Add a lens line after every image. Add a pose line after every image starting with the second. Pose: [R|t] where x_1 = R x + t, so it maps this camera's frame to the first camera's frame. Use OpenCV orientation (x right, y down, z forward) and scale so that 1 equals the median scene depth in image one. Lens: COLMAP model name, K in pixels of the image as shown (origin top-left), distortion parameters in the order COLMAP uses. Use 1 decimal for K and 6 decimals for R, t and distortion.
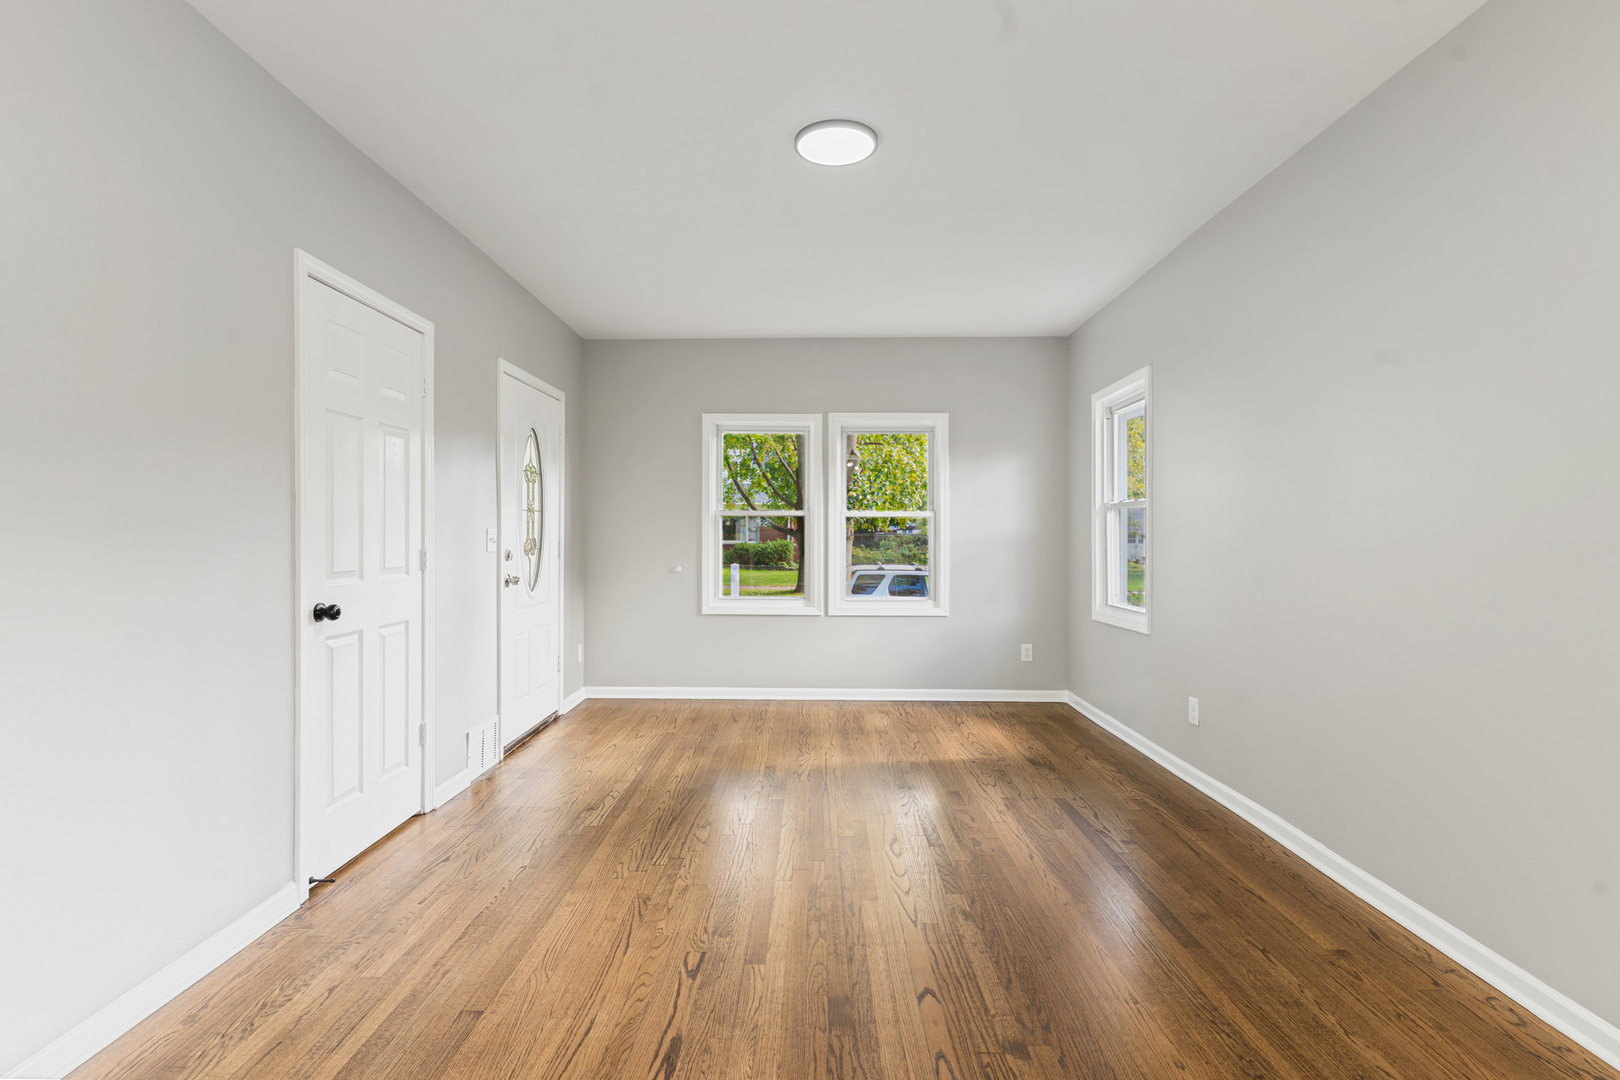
lens RADIAL K [[771.2, 0, 814.3], [0, 771.2, 533.5], [0, 0, 1]] dist [0.004554, -0.000469]
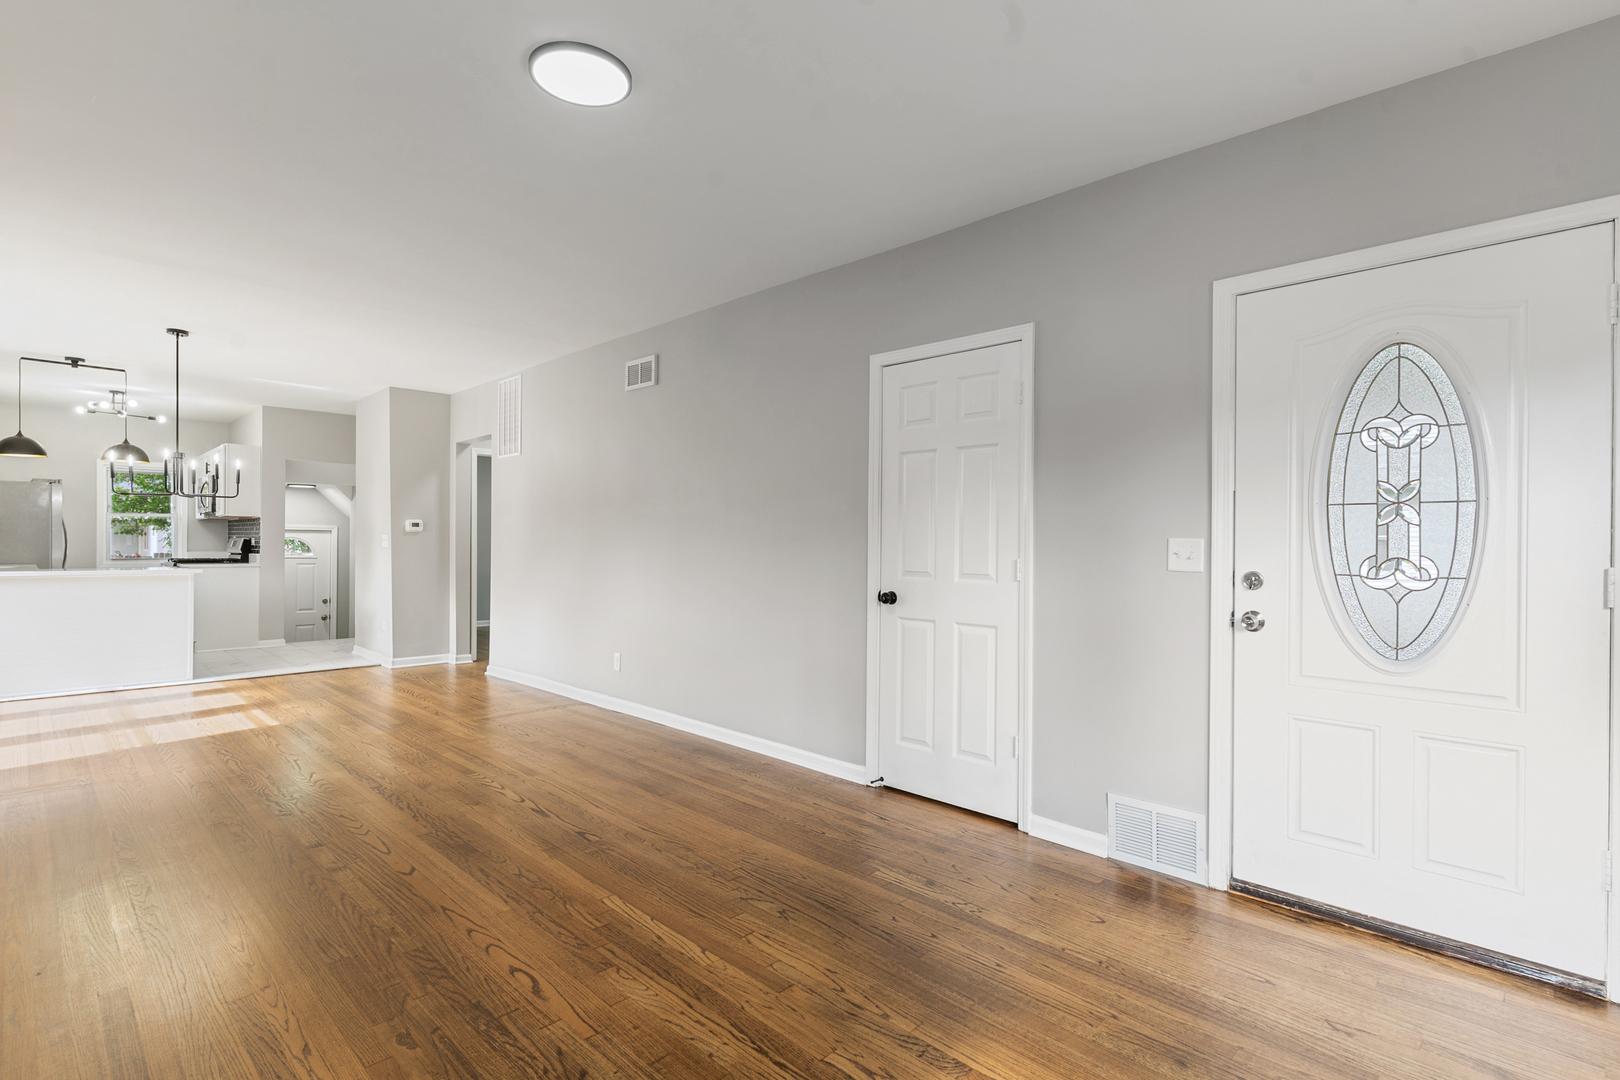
lens RADIAL K [[771.2, 0, 802.6], [0, 771.2, 546.3], [0, 0, 1]] dist [0.004554, -0.000469]
pose [[-0.700764, -0.001603, -0.713391, 0.378667], [-0.008488, 0.999945, 0.006090, 0.000292], [0.713343, 0.010323, -0.700739, 1.459492]]
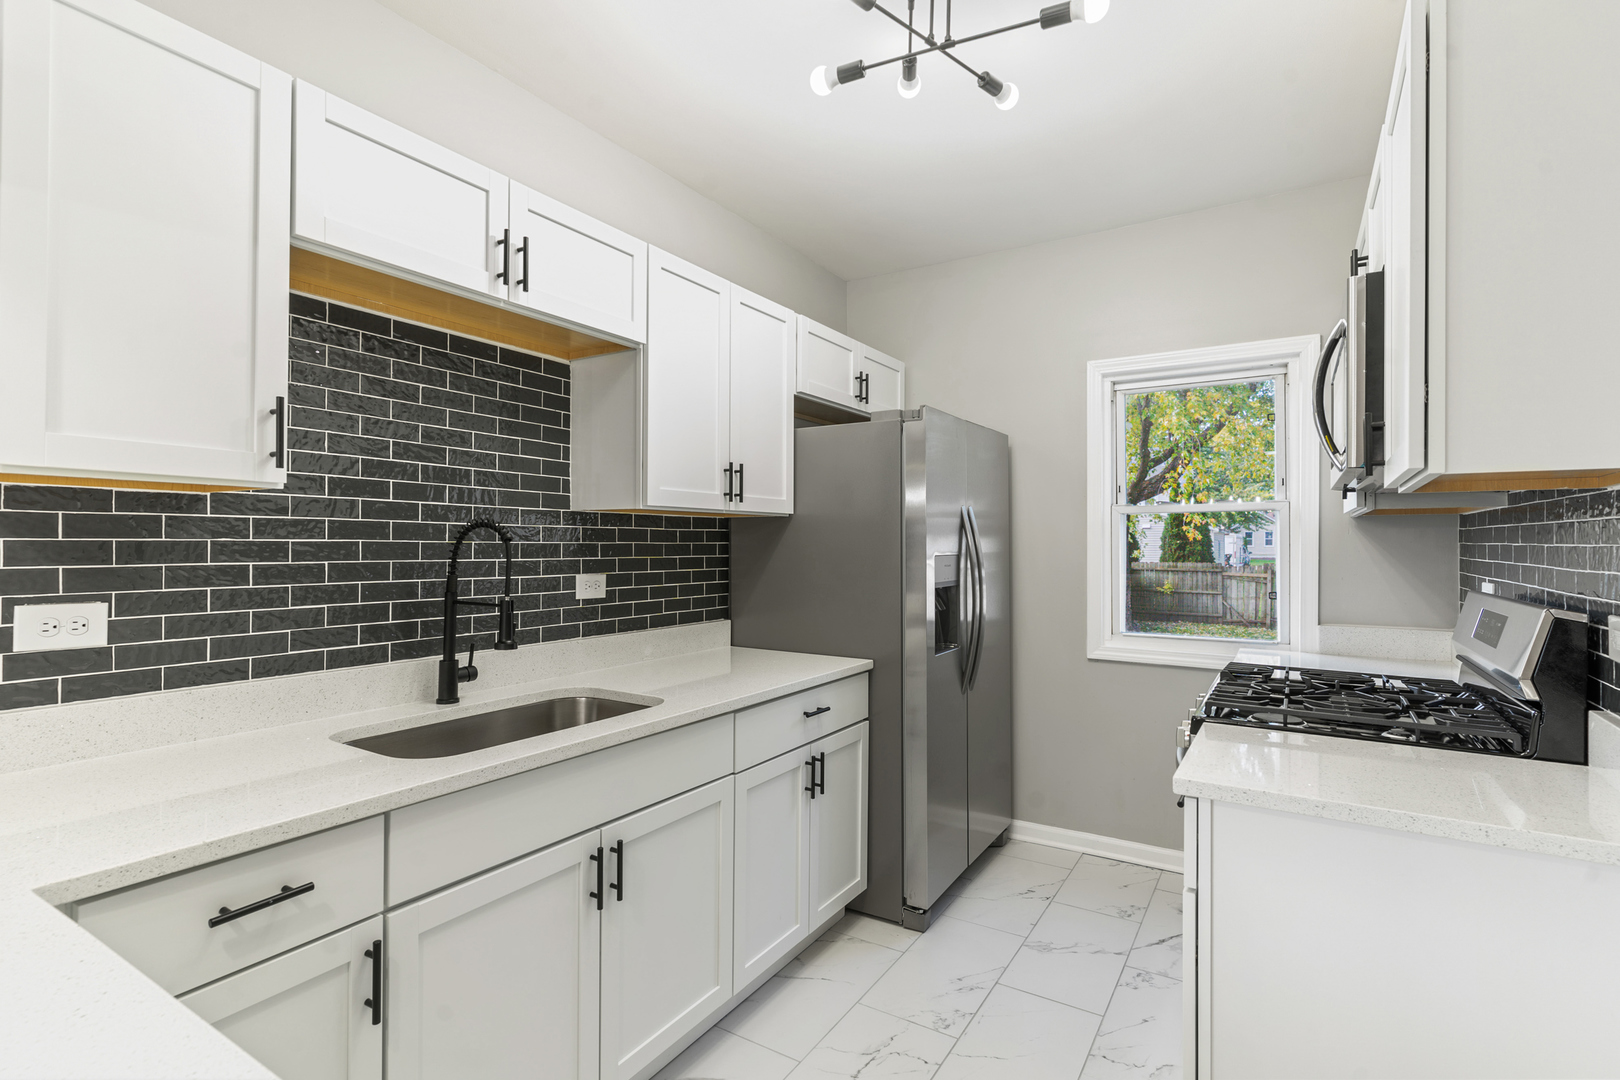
lens RADIAL K [[771.2, 0, 811.0], [0, 771.2, 543.6], [0, 0, 1]] dist [0.004554, -0.000469]
pose [[-0.852488, -0.000176, 0.522747, -0.025774], [0.001032, 0.999997, 0.002019, -0.034840], [-0.522746, 0.002261, -0.852485, -1.082708]]
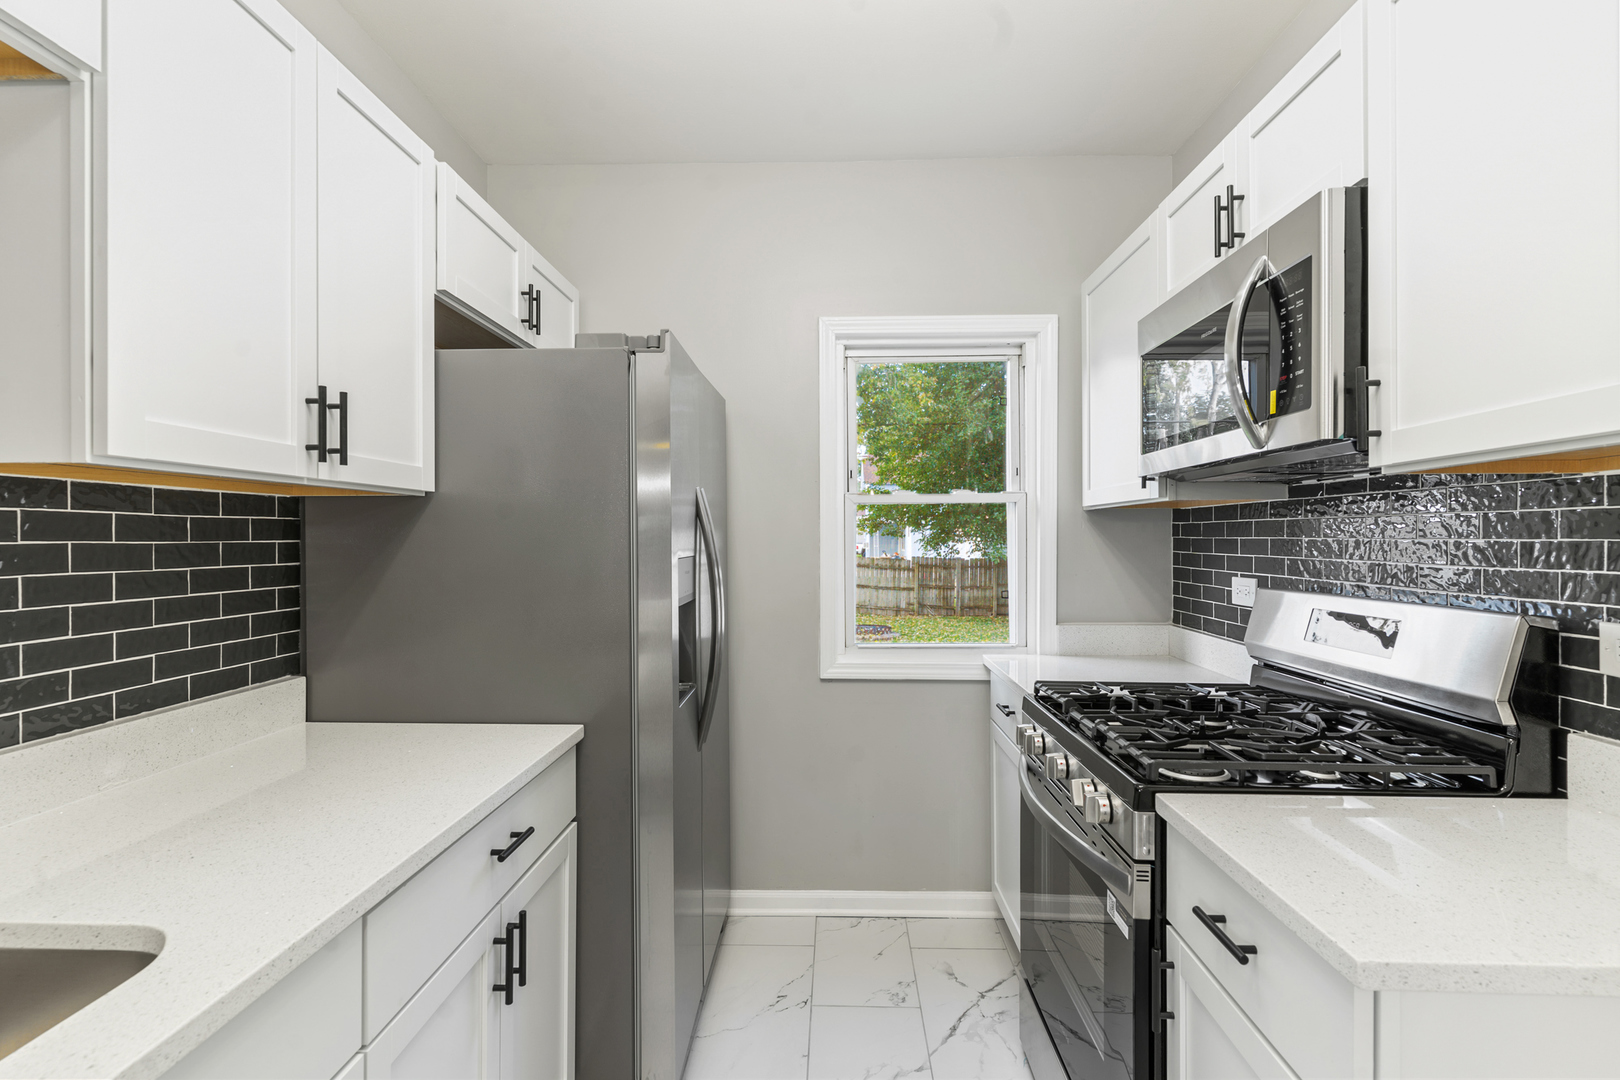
lens RADIAL K [[771.2, 0, 812.9], [0, 771.2, 540.6], [0, 0, 1]] dist [0.004554, -0.000469]
pose [[-0.999739, 0.003961, 0.022509, 0.173299], [0.004103, 0.999972, 0.006273, -0.036066], [-0.022483, 0.006364, -0.999727, -1.293294]]
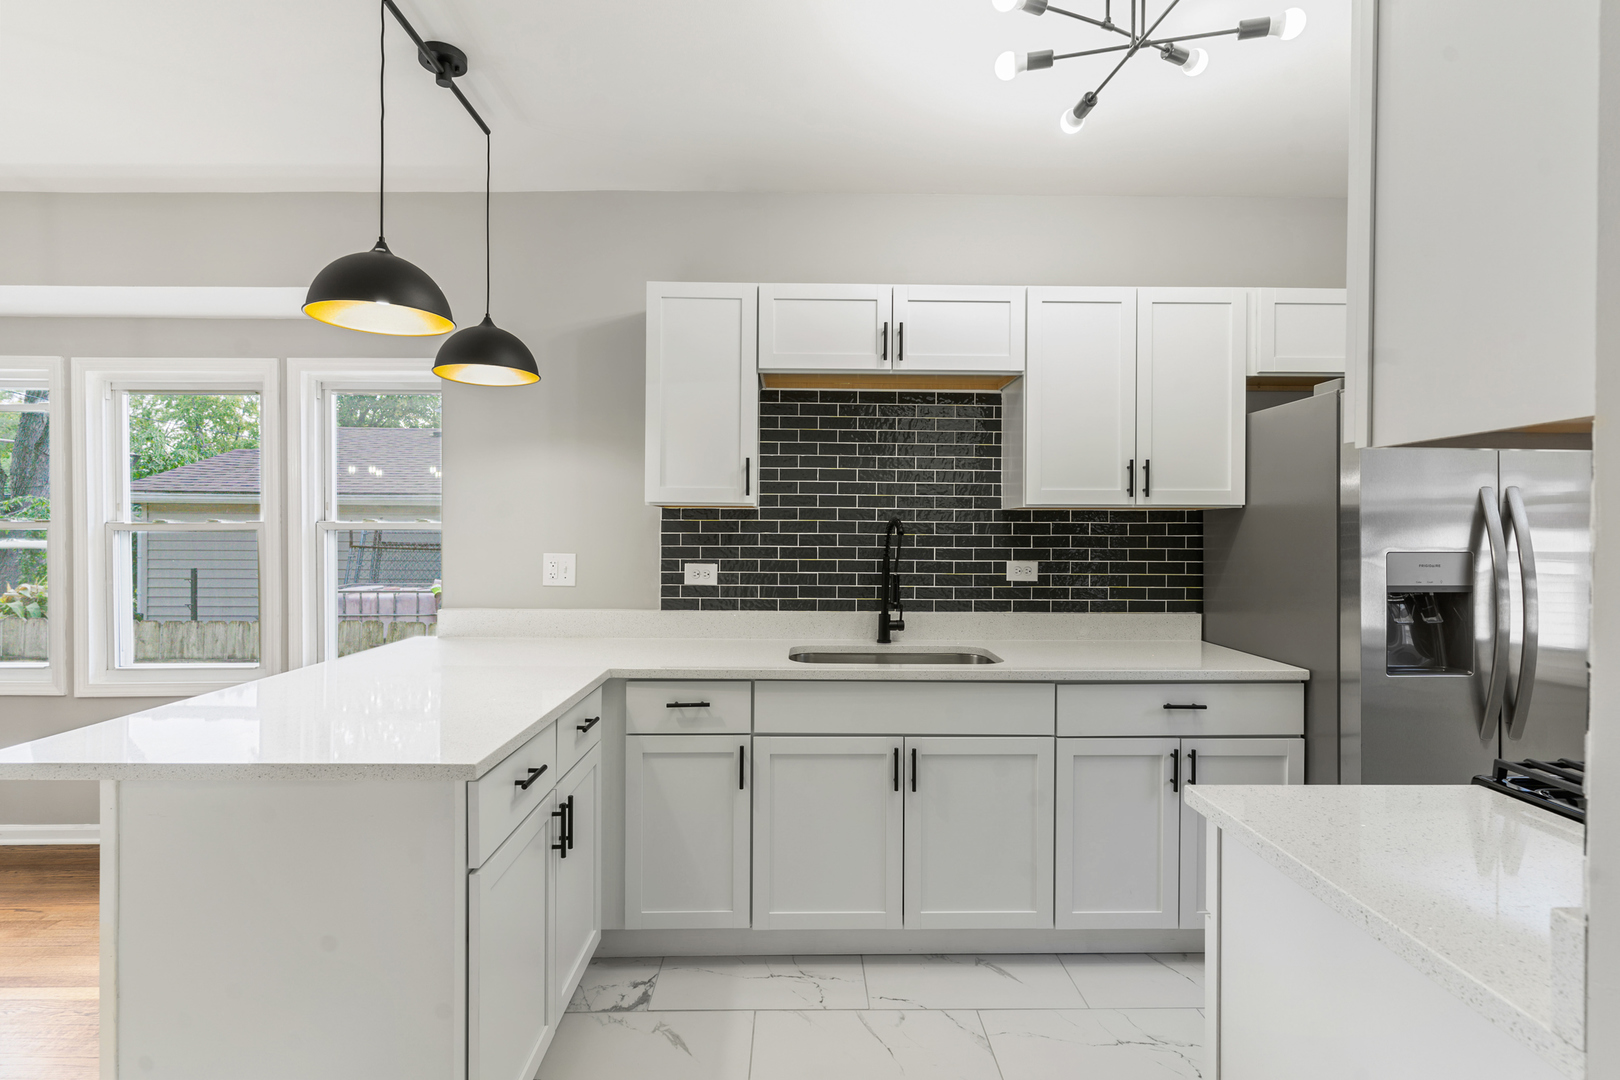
lens RADIAL K [[771.2, 0, 812.7], [0, 771.2, 540.5], [0, 0, 1]] dist [0.004554, -0.000469]
pose [[-0.028486, -0.008002, 0.999562, -0.344431], [-0.000074, 0.999968, 0.008003, -0.035382], [-0.999594, 0.000154, -0.028486, -1.327206]]
